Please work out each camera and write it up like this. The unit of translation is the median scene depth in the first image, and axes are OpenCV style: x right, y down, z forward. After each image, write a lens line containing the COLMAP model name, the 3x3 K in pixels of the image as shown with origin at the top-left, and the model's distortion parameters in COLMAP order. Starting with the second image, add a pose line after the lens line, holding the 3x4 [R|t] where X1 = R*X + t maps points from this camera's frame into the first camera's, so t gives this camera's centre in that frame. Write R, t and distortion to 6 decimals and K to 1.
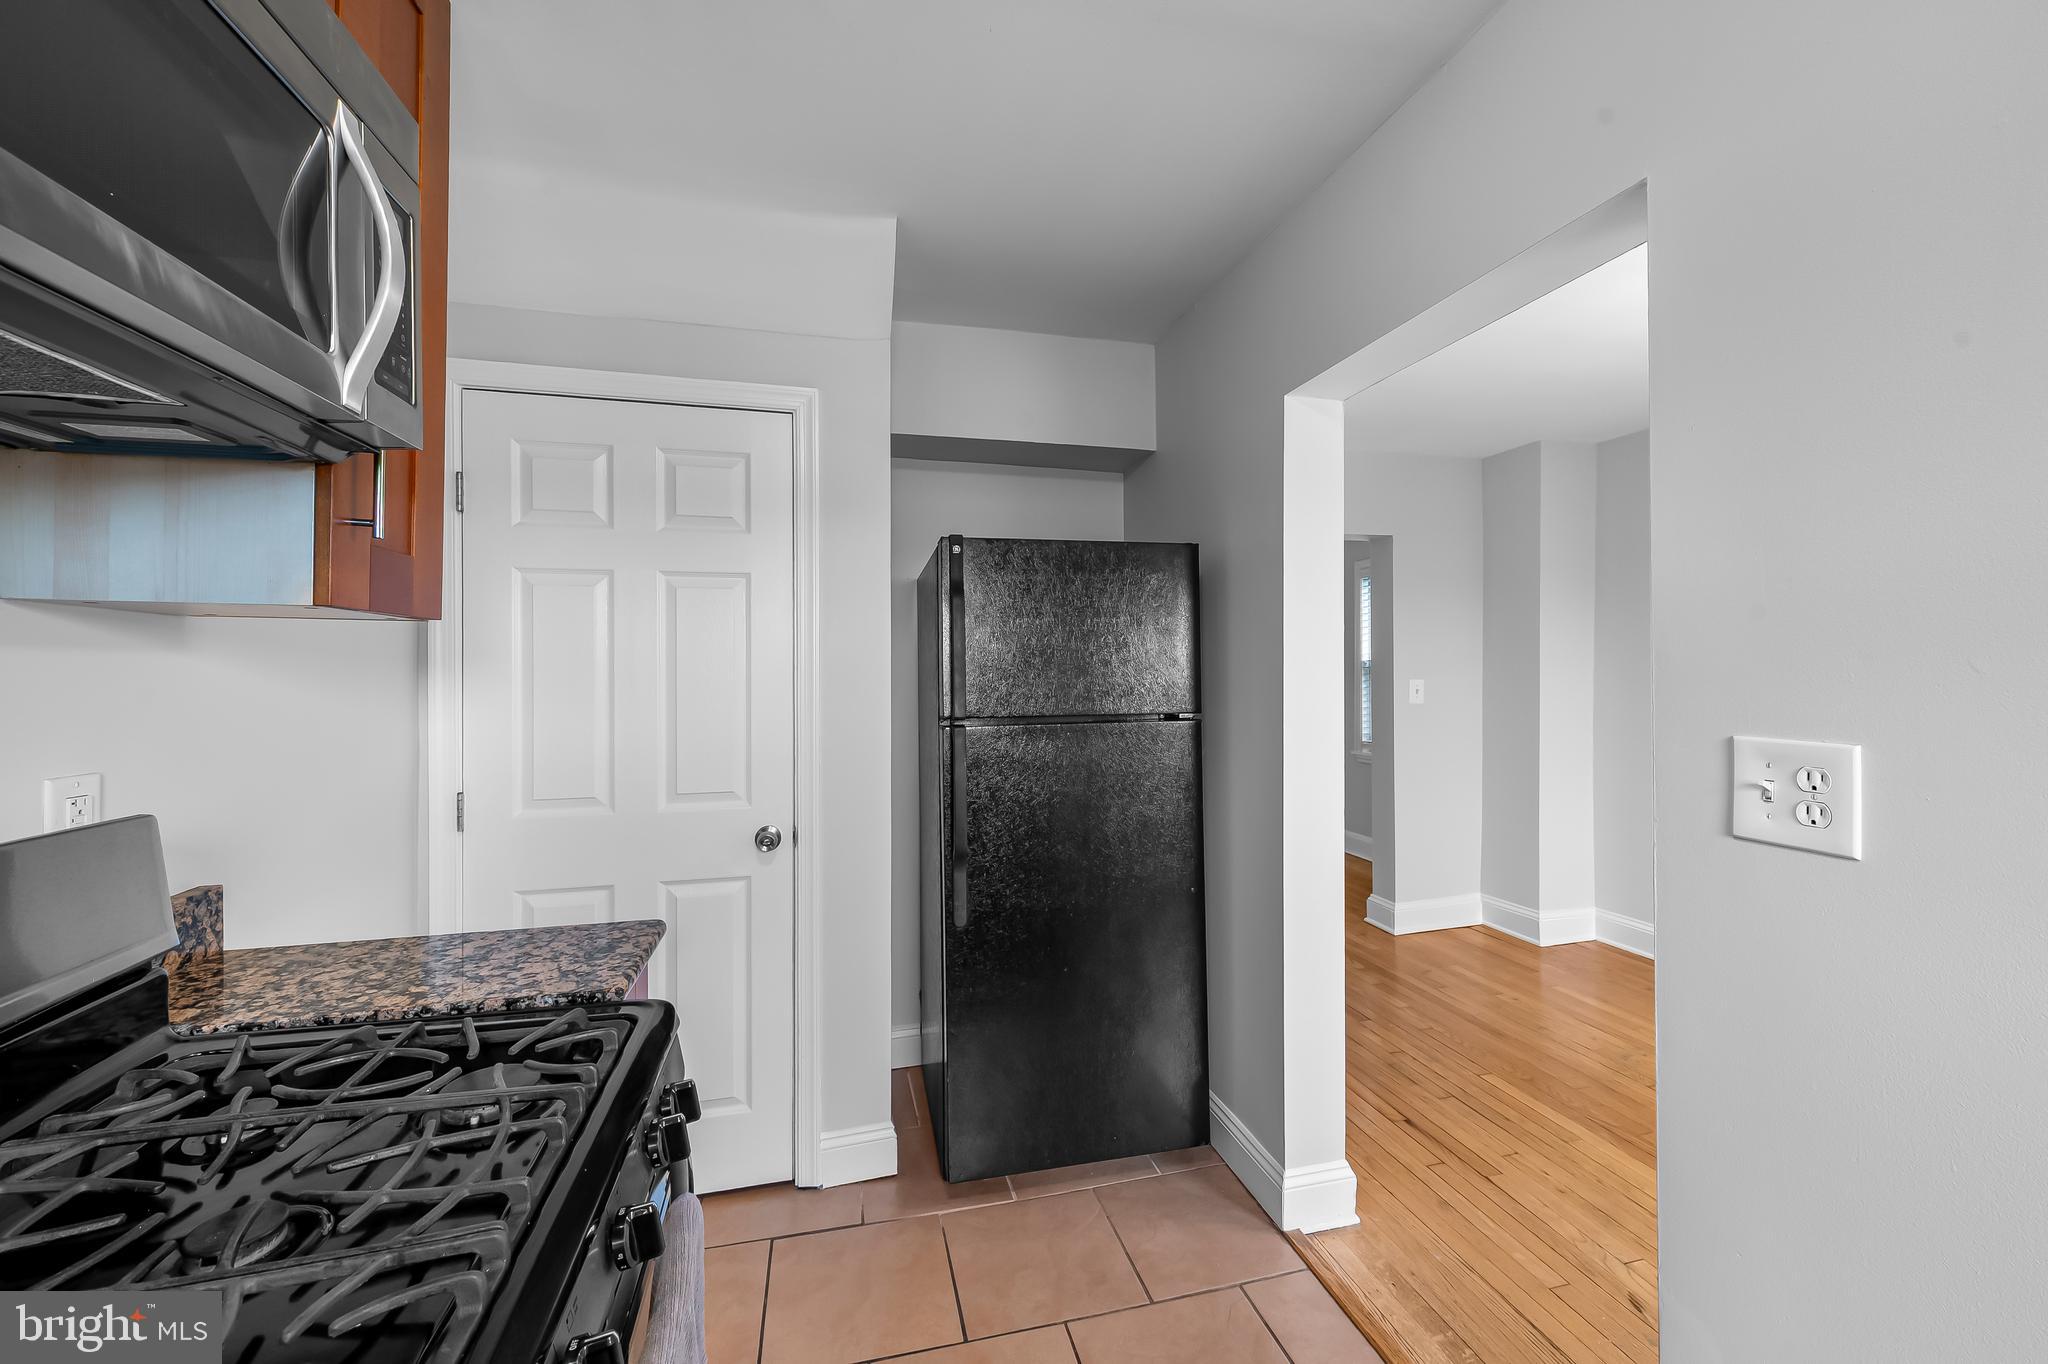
lens RADIAL K [[808.8, 0, 1032.5], [0, 808.8, 673.7], [0, 0, 1]] dist [0.007826, -0.002599]
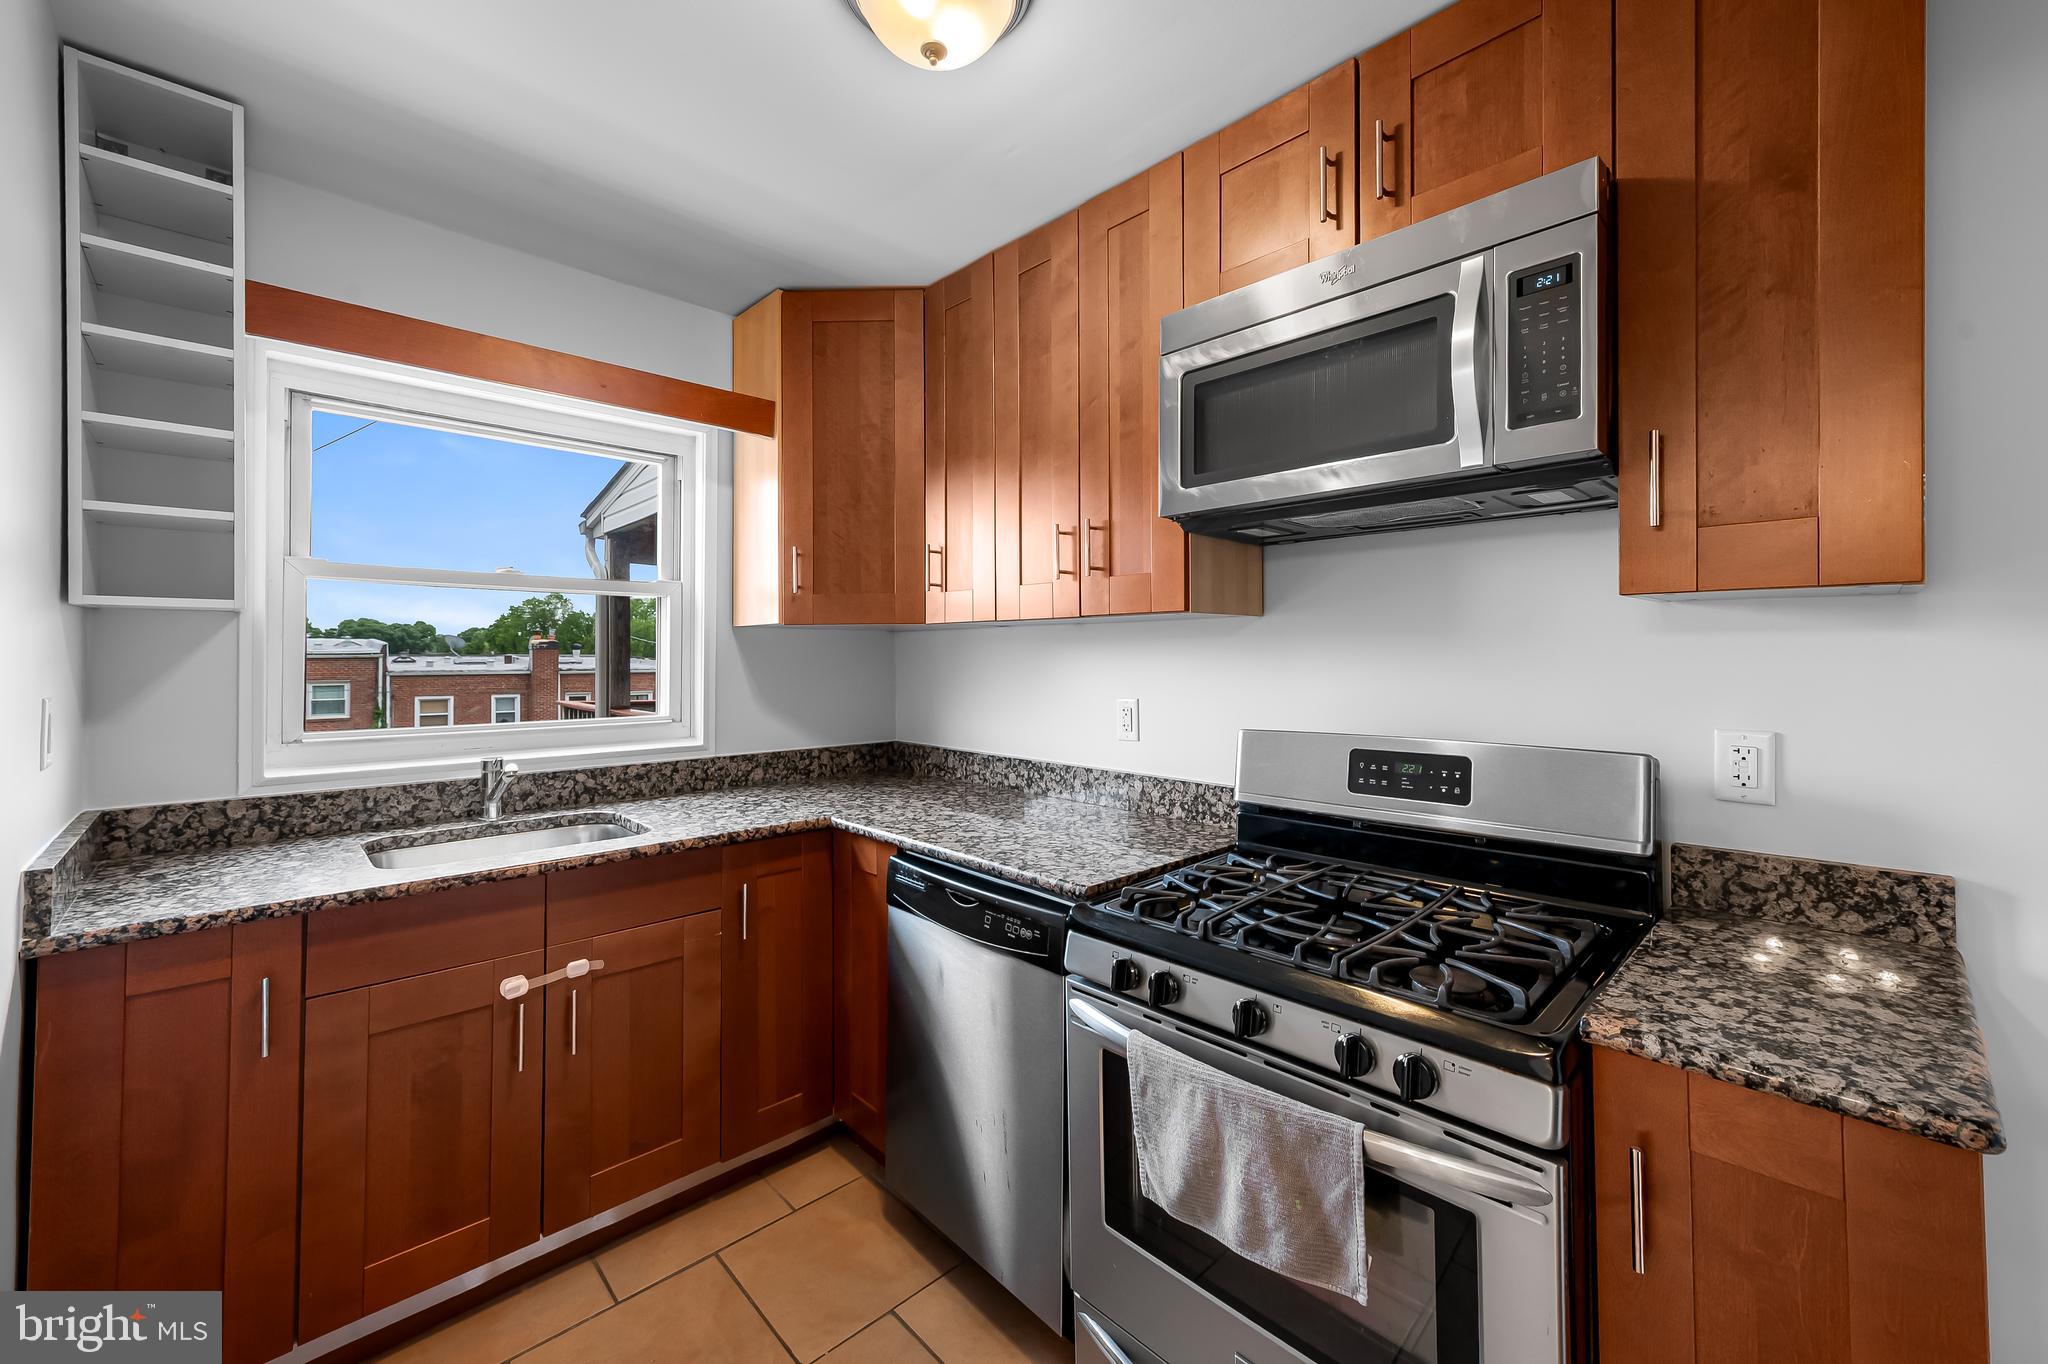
lens RADIAL K [[808.8, 0, 1011.2], [0, 808.8, 649.2], [0, 0, 1]] dist [0.007826, -0.002599]
pose [[-0.877368, 0.001358, -0.479816, 0.258753], [0.001480, 0.999999, 0.000125, -0.002522], [0.479816, -0.000600, -0.877369, 0.873716]]
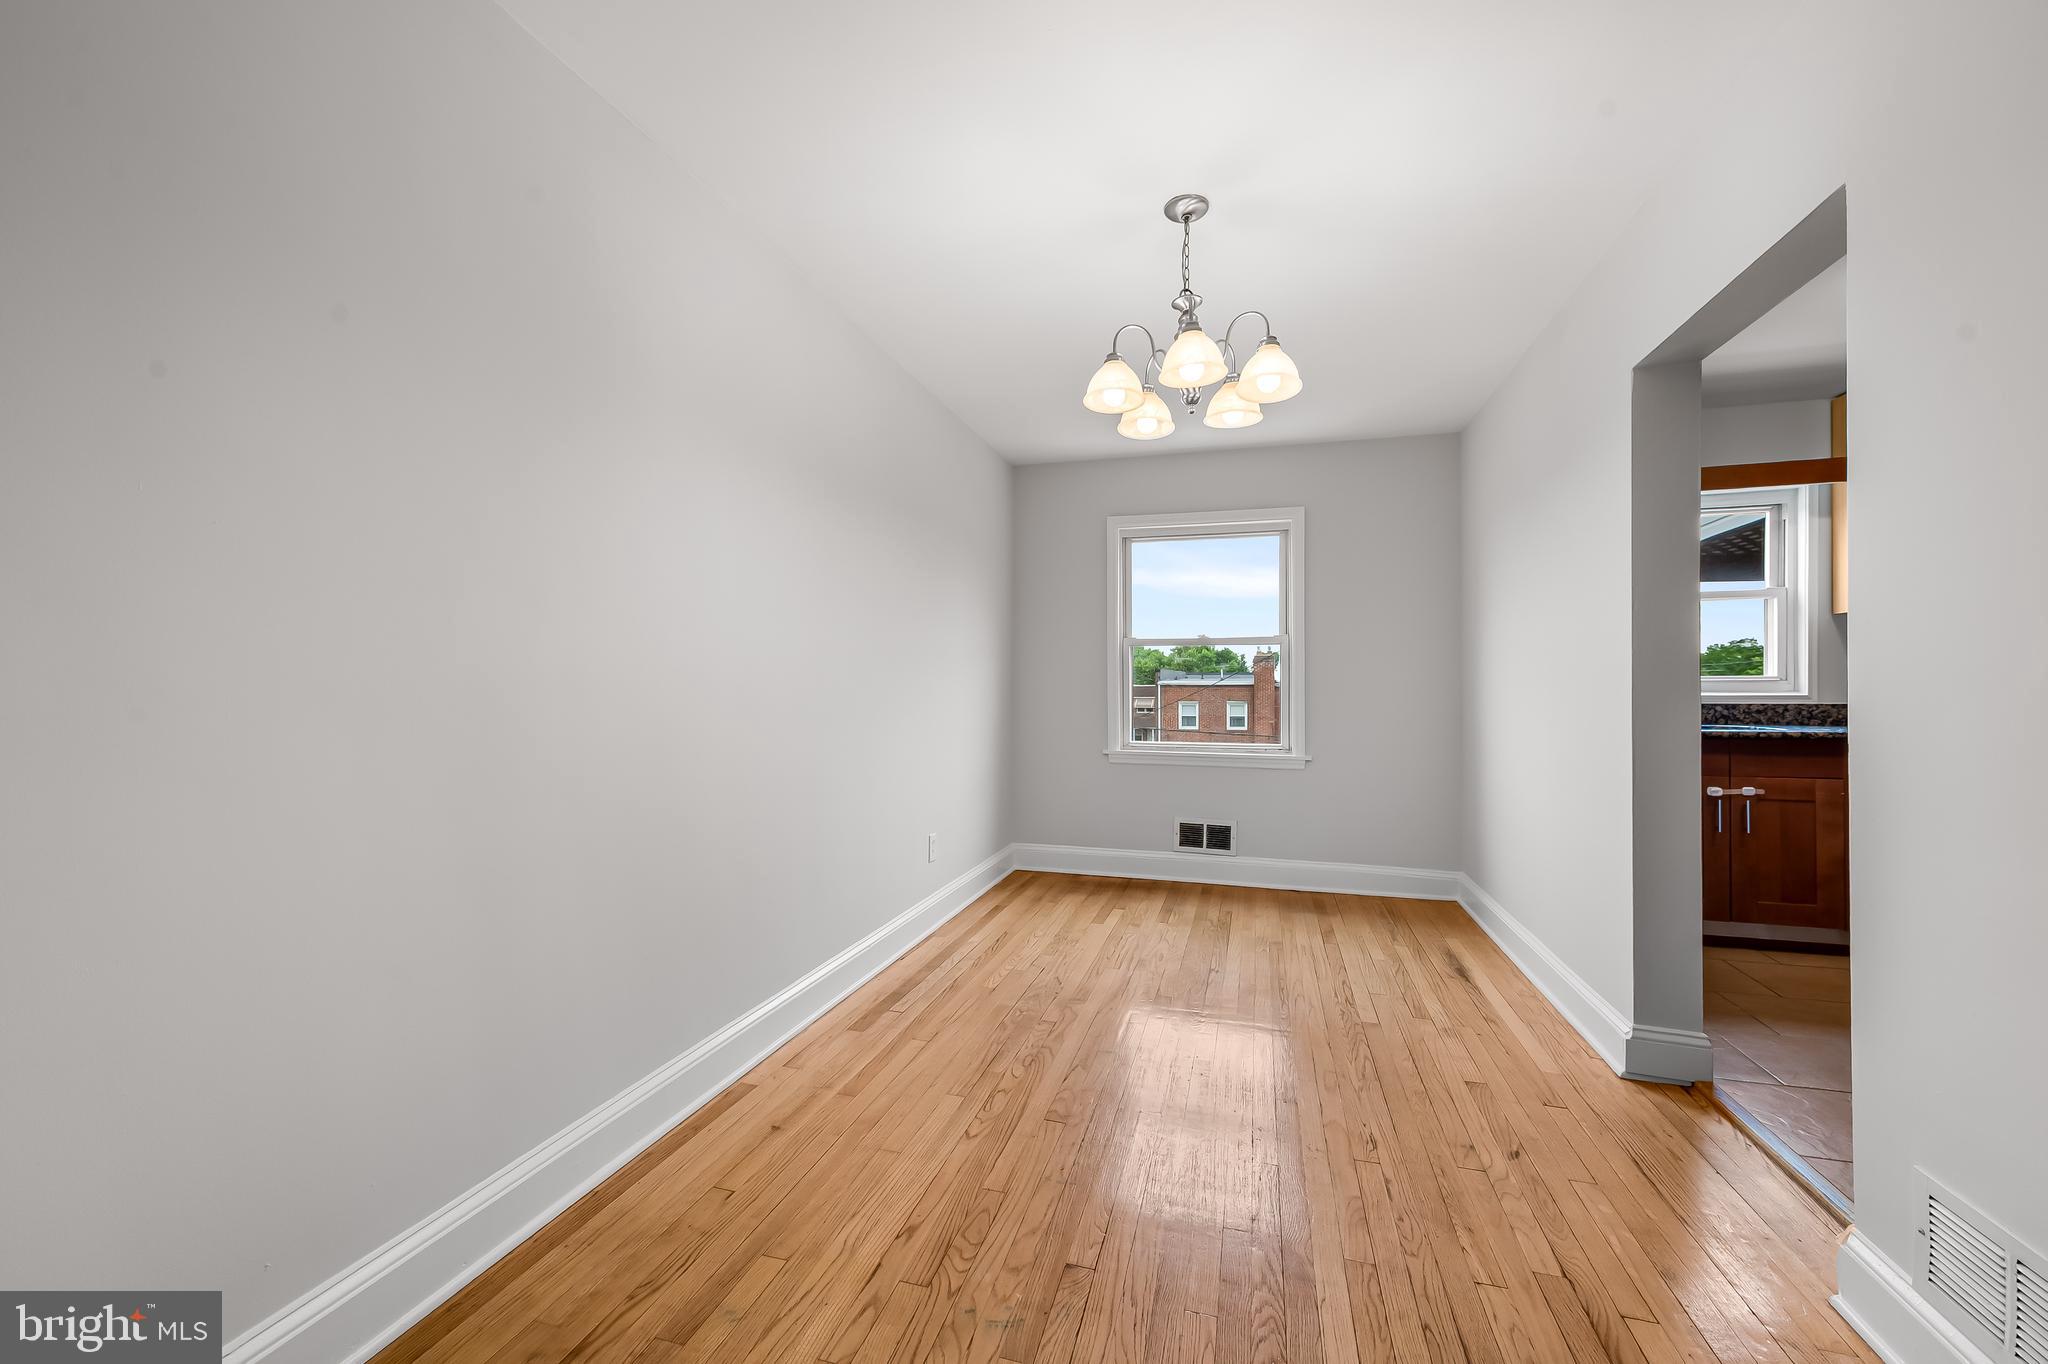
lens RADIAL K [[808.8, 0, 1032.1], [0, 808.8, 683.3], [0, 0, 1]] dist [0.007826, -0.002599]
pose [[-0.861682, 0.011178, 0.507325, 0.708128], [0.009420, 0.999937, -0.006031, 0.123332], [-0.507360, -0.000418, -0.861734, 2.193670]]
